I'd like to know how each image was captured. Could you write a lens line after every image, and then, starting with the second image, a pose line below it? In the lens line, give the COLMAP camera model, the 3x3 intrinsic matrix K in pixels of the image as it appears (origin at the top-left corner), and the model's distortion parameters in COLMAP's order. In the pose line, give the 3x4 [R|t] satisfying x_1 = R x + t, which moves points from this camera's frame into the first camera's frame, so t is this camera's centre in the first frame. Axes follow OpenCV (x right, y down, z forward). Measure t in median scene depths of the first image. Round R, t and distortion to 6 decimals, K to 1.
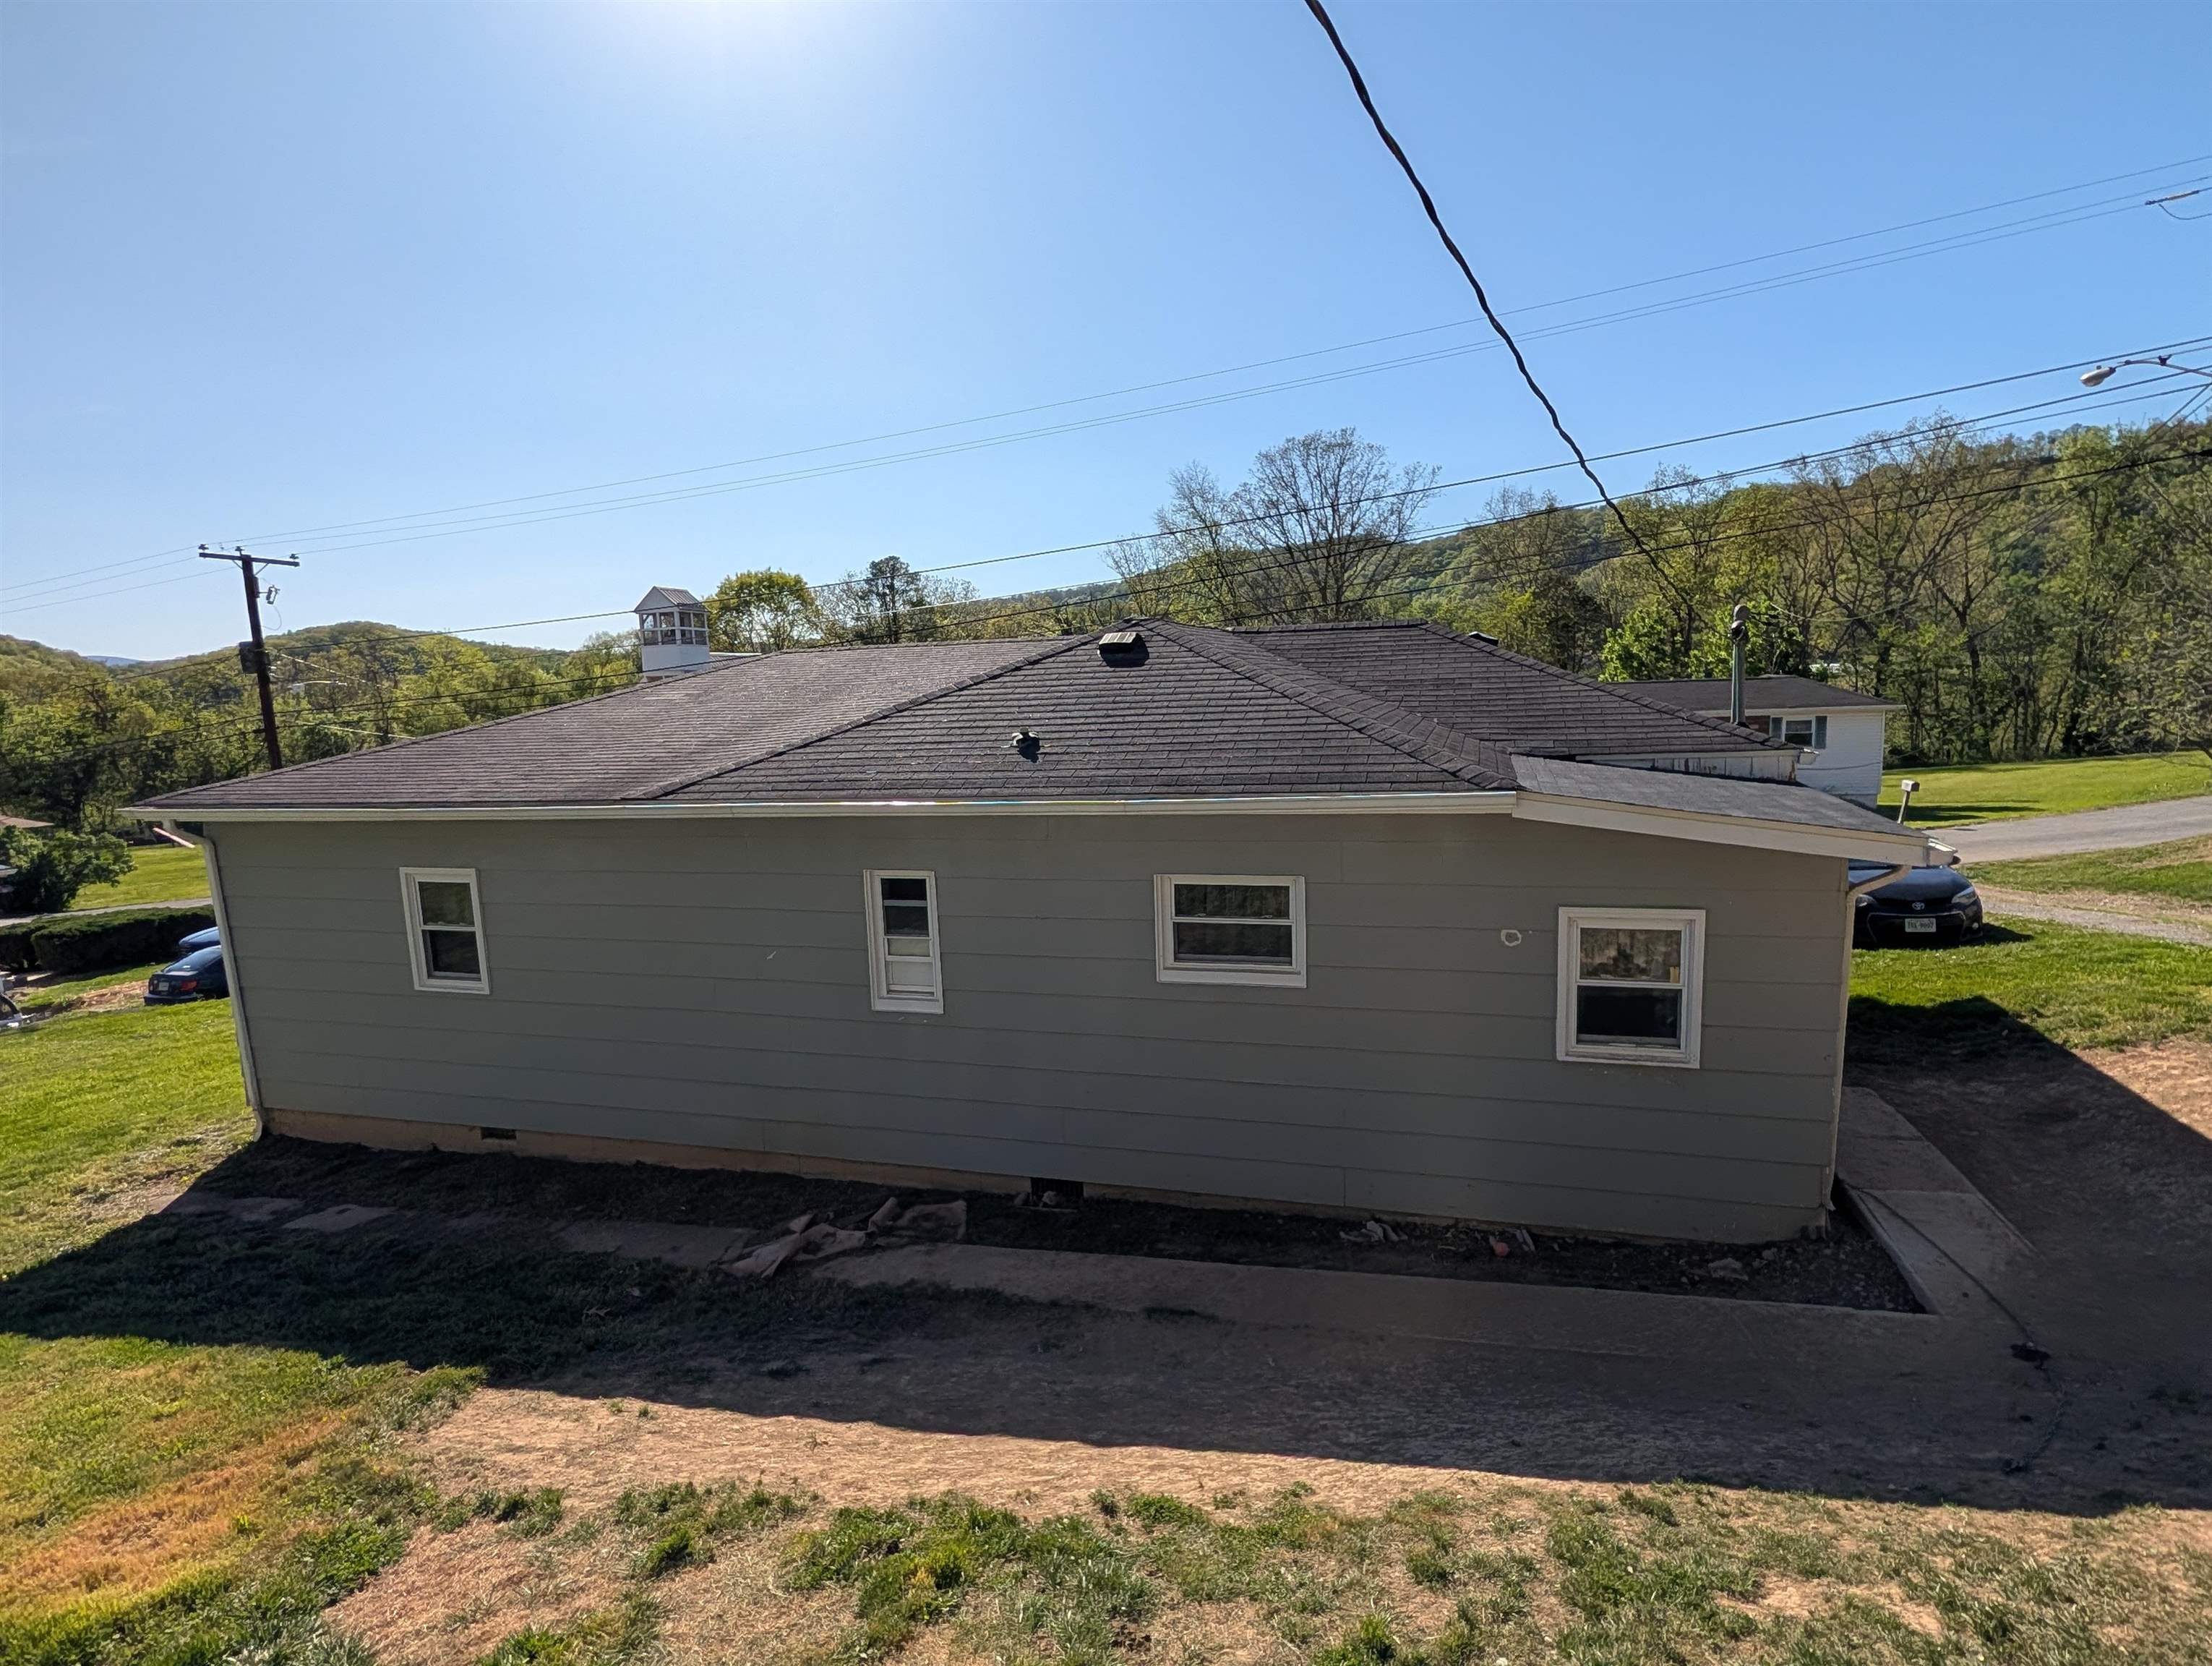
lens RADIAL K [[1203.1, 0, 1106.0], [0, 1203.1, 833.0], [0, 0, 1]] dist [-0.002553, -0.000187]
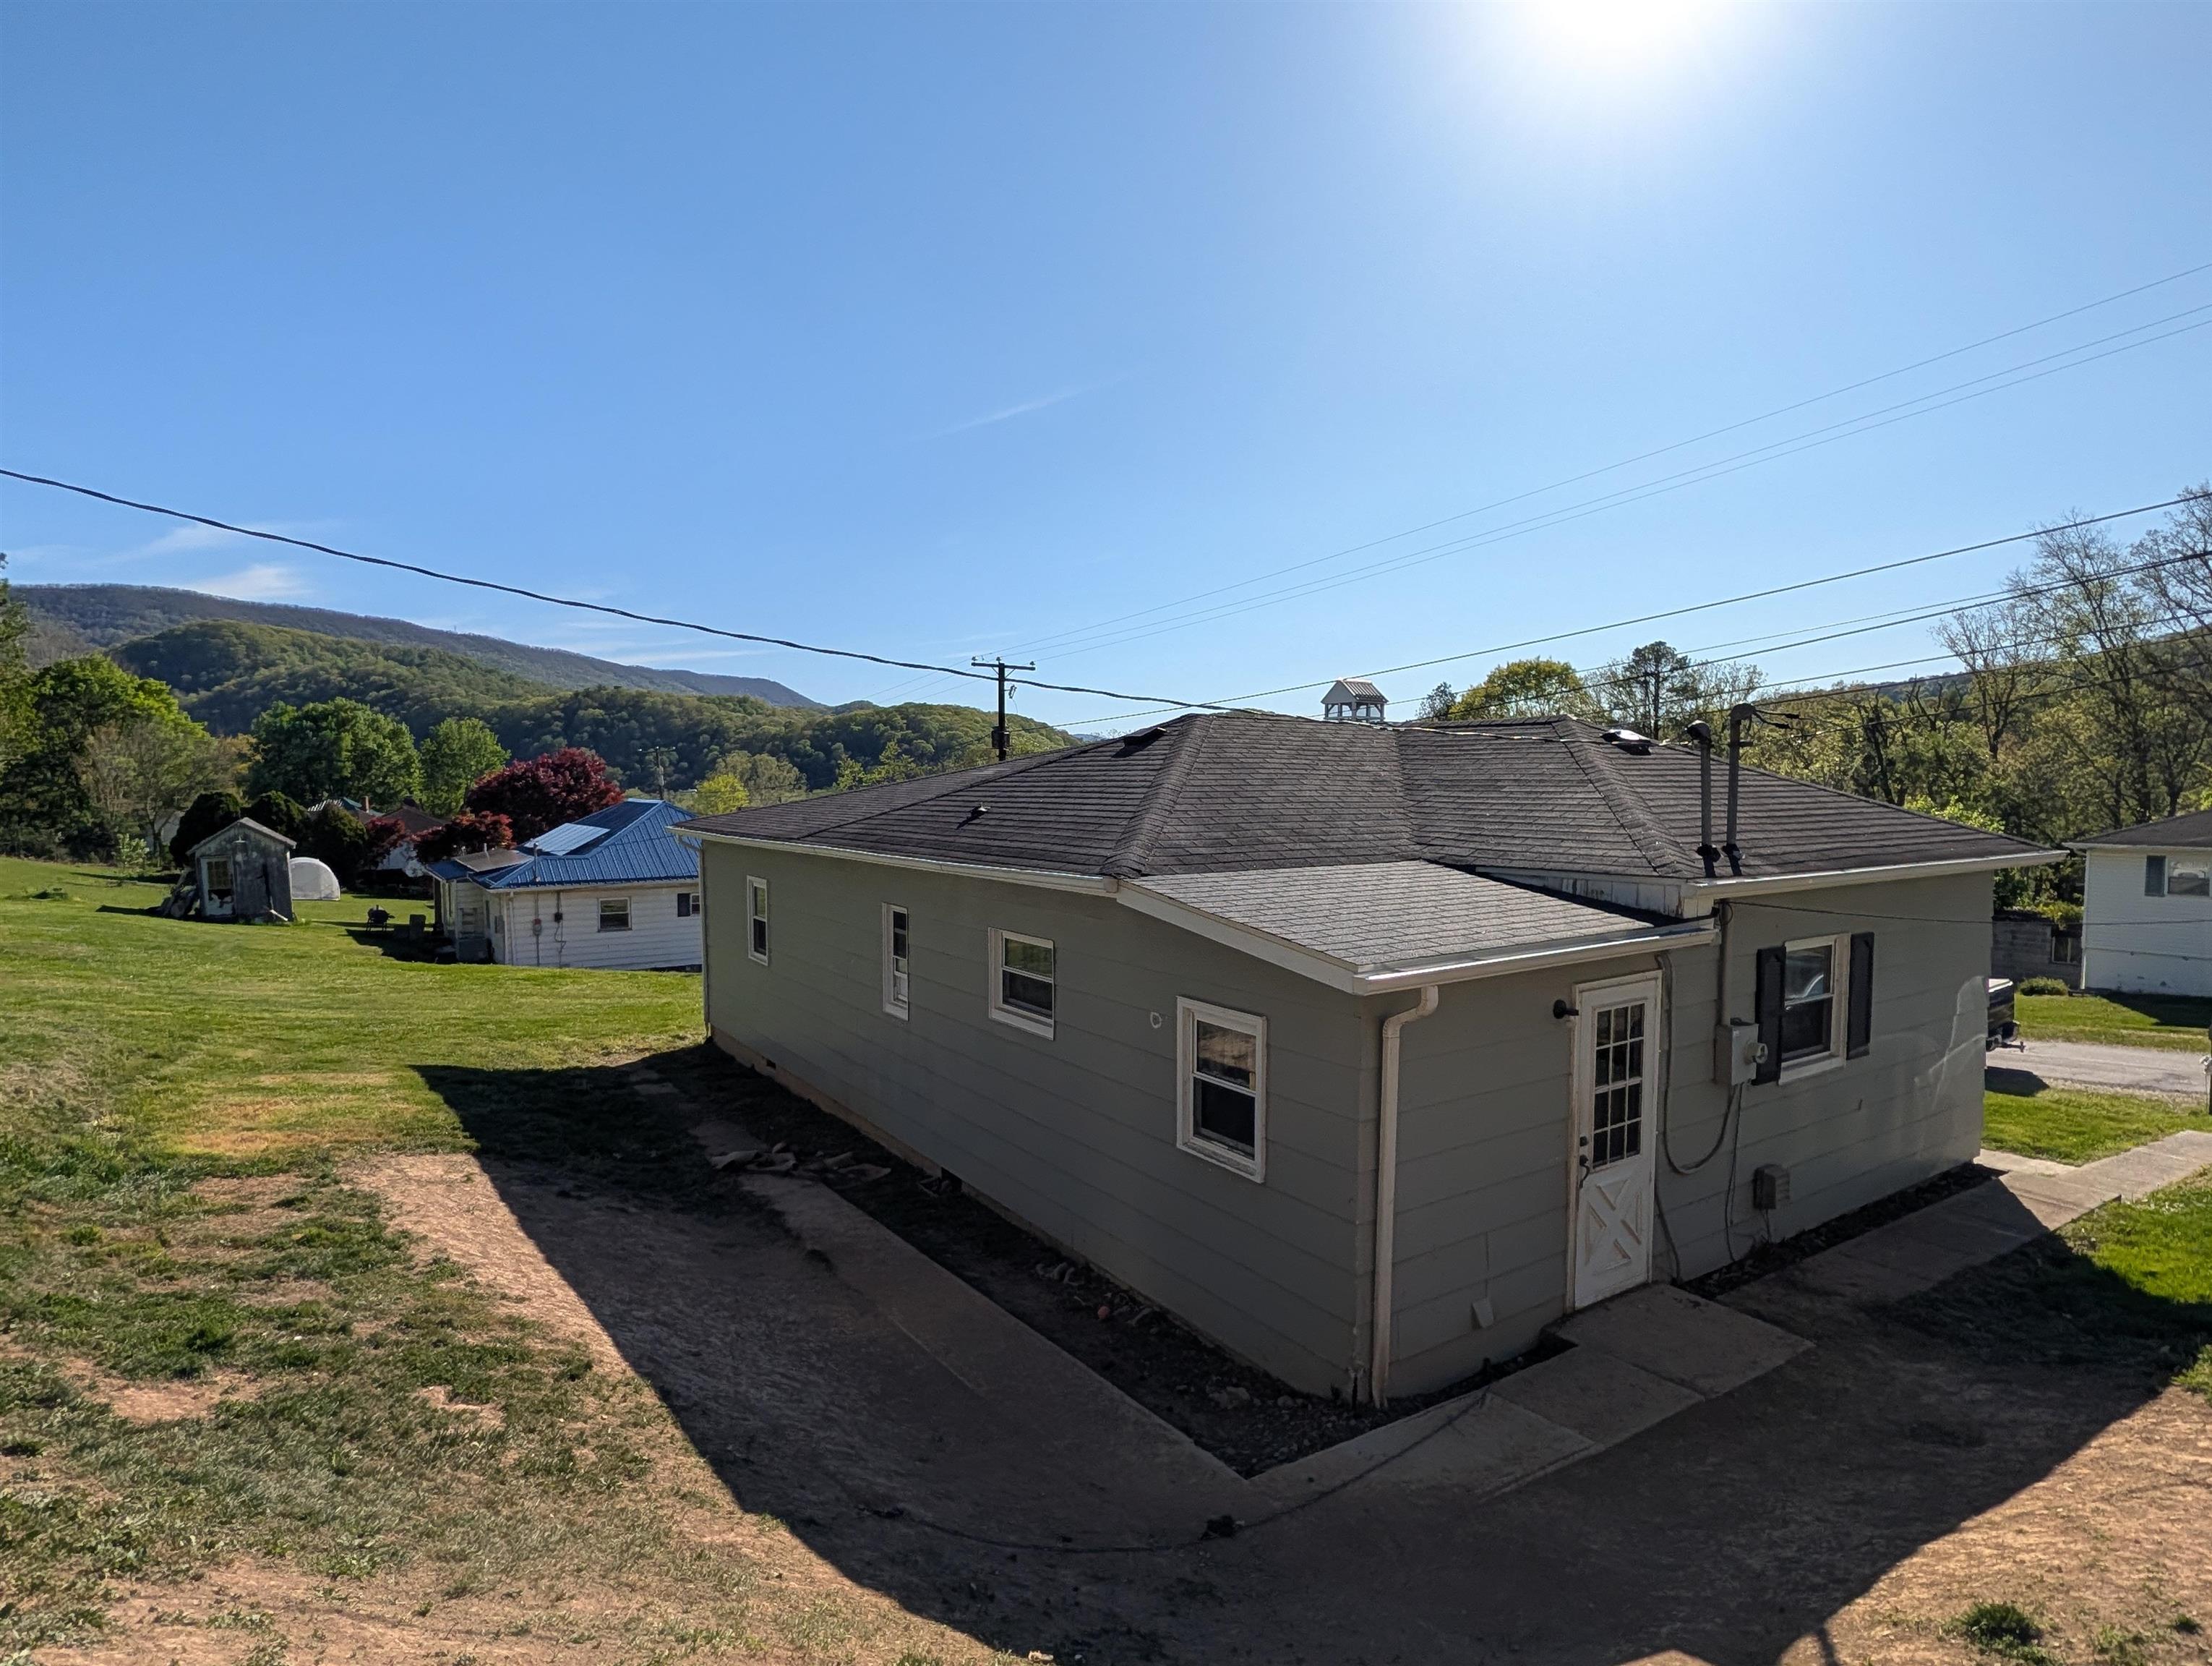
lens RADIAL K [[1203.1, 0, 1106.0], [0, 1203.1, 833.0], [0, 0, 1]] dist [-0.002553, -0.000187]
pose [[0.766188, 0.066125, -0.639205, 0.541515], [-0.111115, 0.993342, -0.030429, -0.021734], [0.632937, 0.094339, 0.768434, 0.085073]]
